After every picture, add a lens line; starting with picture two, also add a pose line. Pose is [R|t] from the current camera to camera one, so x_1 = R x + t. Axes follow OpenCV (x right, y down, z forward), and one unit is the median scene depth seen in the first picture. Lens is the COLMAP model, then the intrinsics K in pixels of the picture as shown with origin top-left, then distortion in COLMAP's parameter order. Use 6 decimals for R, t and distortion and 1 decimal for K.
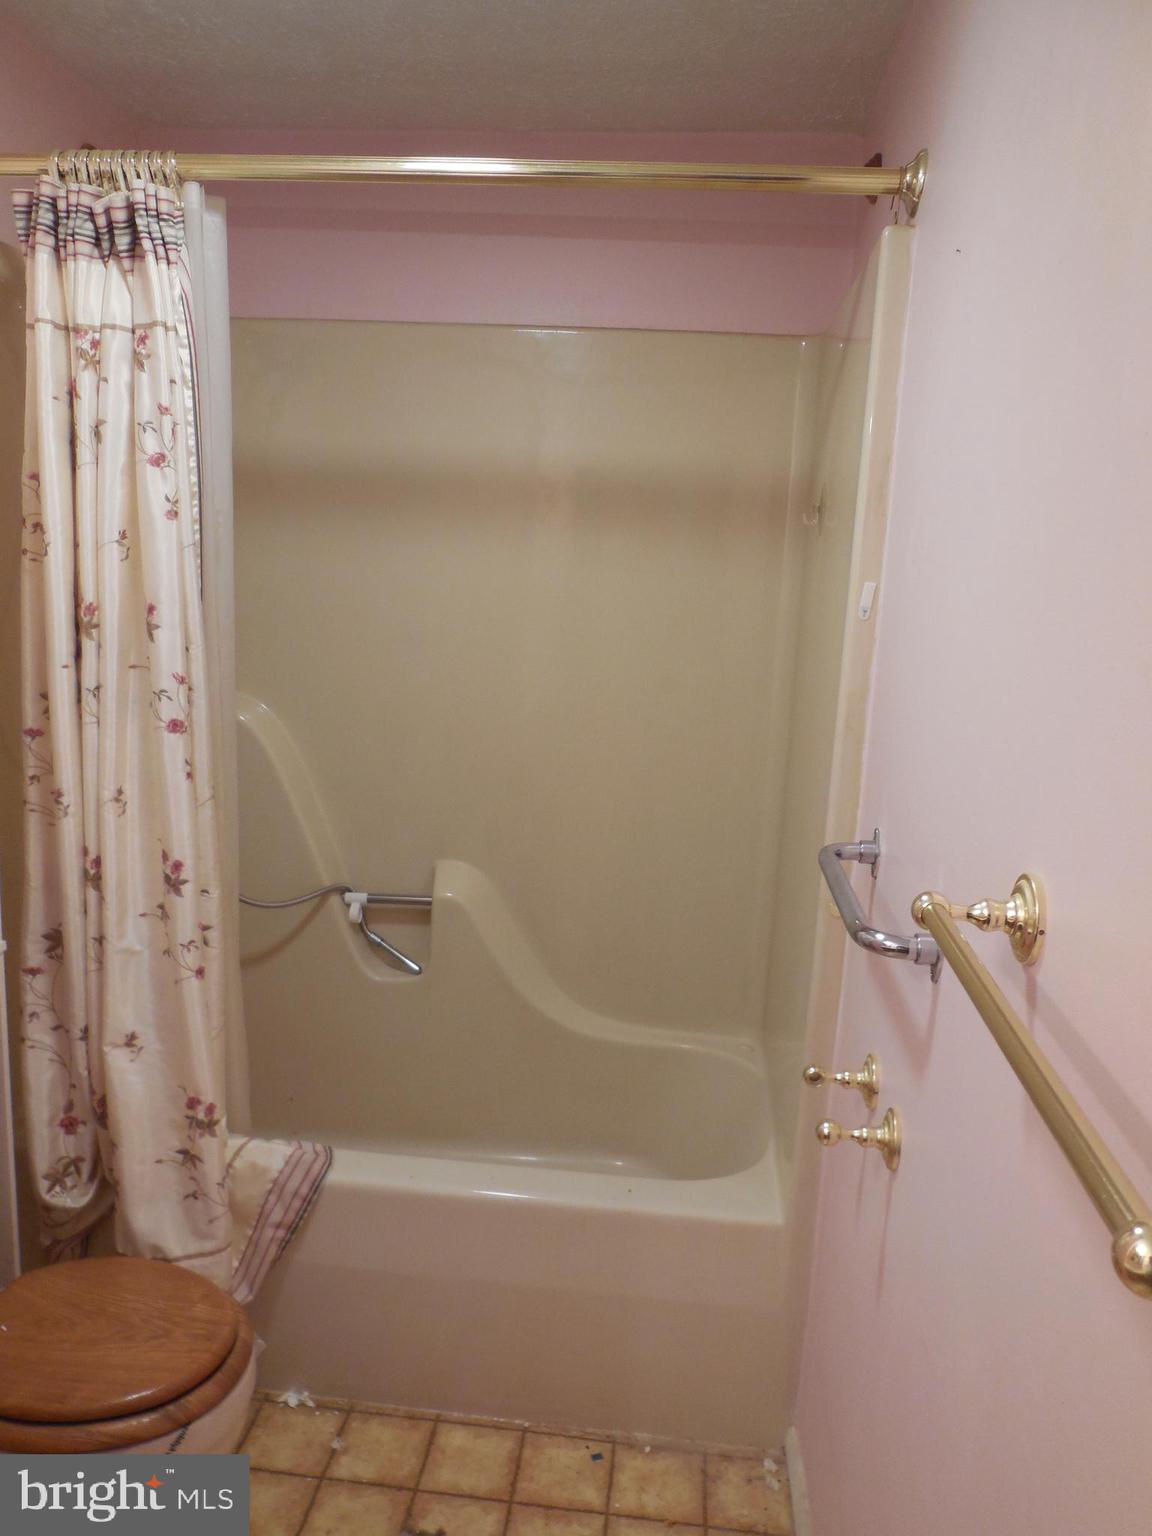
lens RADIAL K [[1095.5, 0, 576.0], [0, 1095.5, 768.0], [0, 0, 1]] dist [-0.035355, 0.000319]
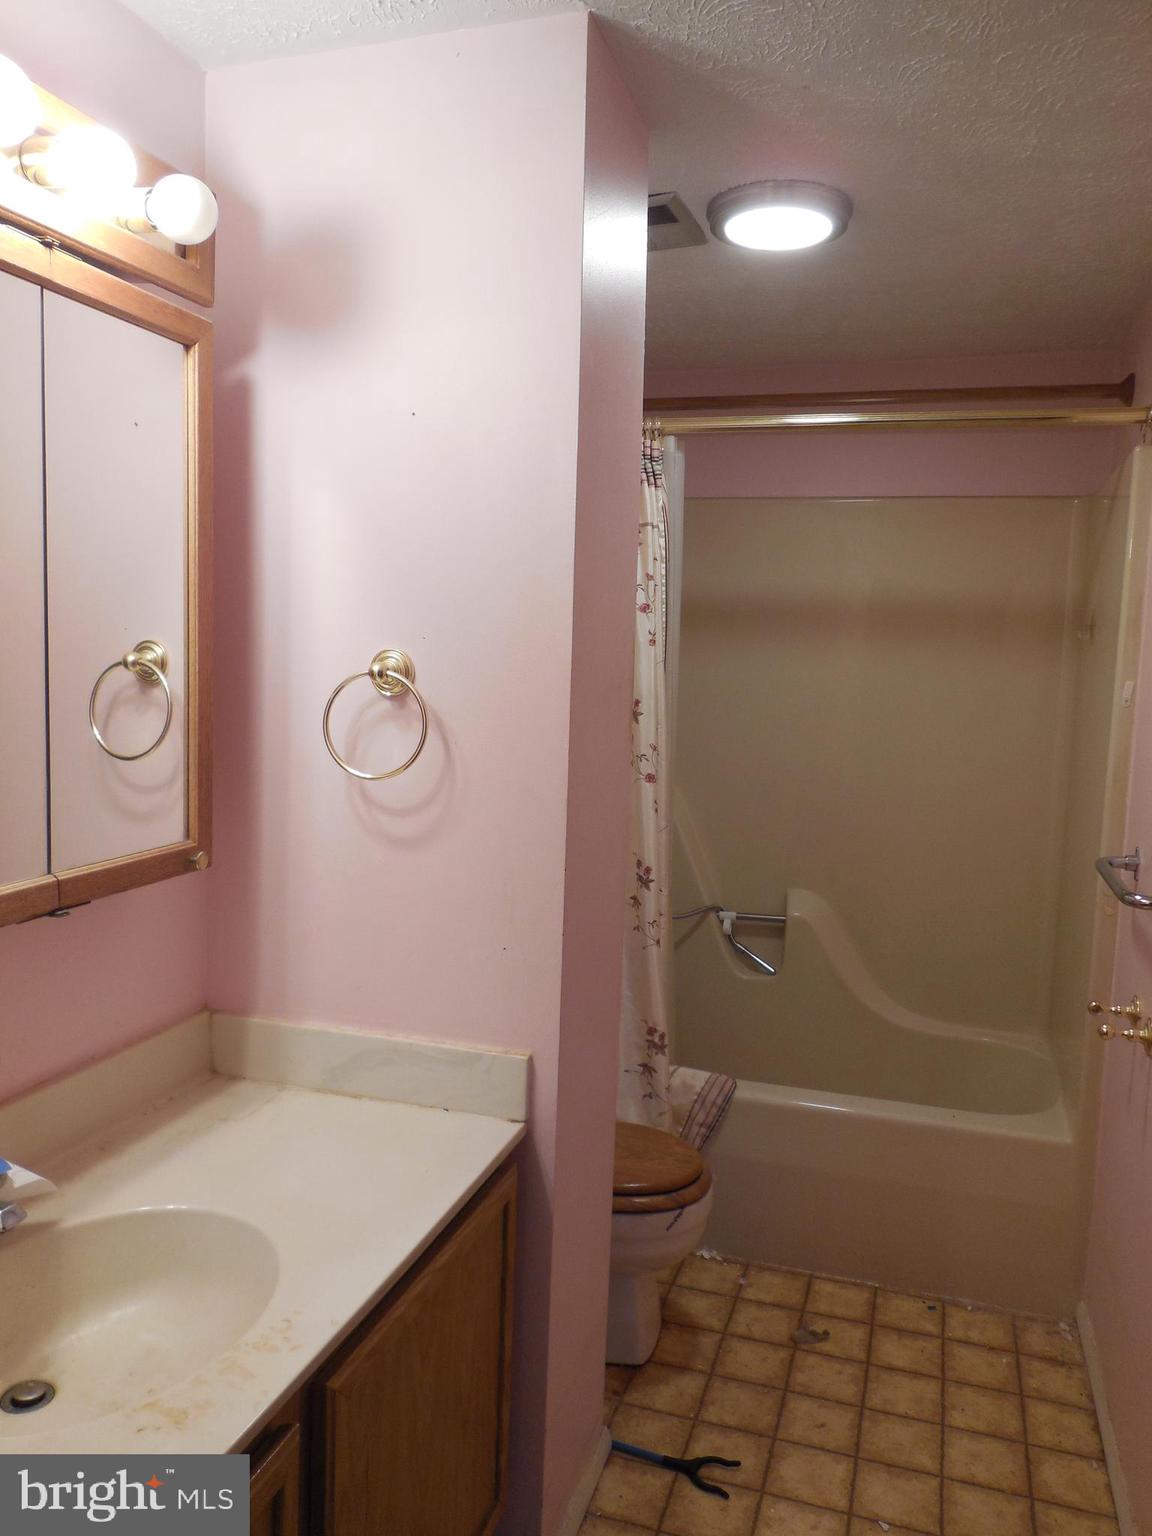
lens RADIAL K [[1143.2, 0, 576.0], [0, 1143.2, 768.0], [0, 0, 1]] dist [-0.041036, 0.031452]
pose [[0.979761, 0.003742, -0.200136, -0.142329], [-0.021113, 0.996180, -0.084733, 0.083586], [0.199055, 0.087244, 0.976097, -0.576886]]
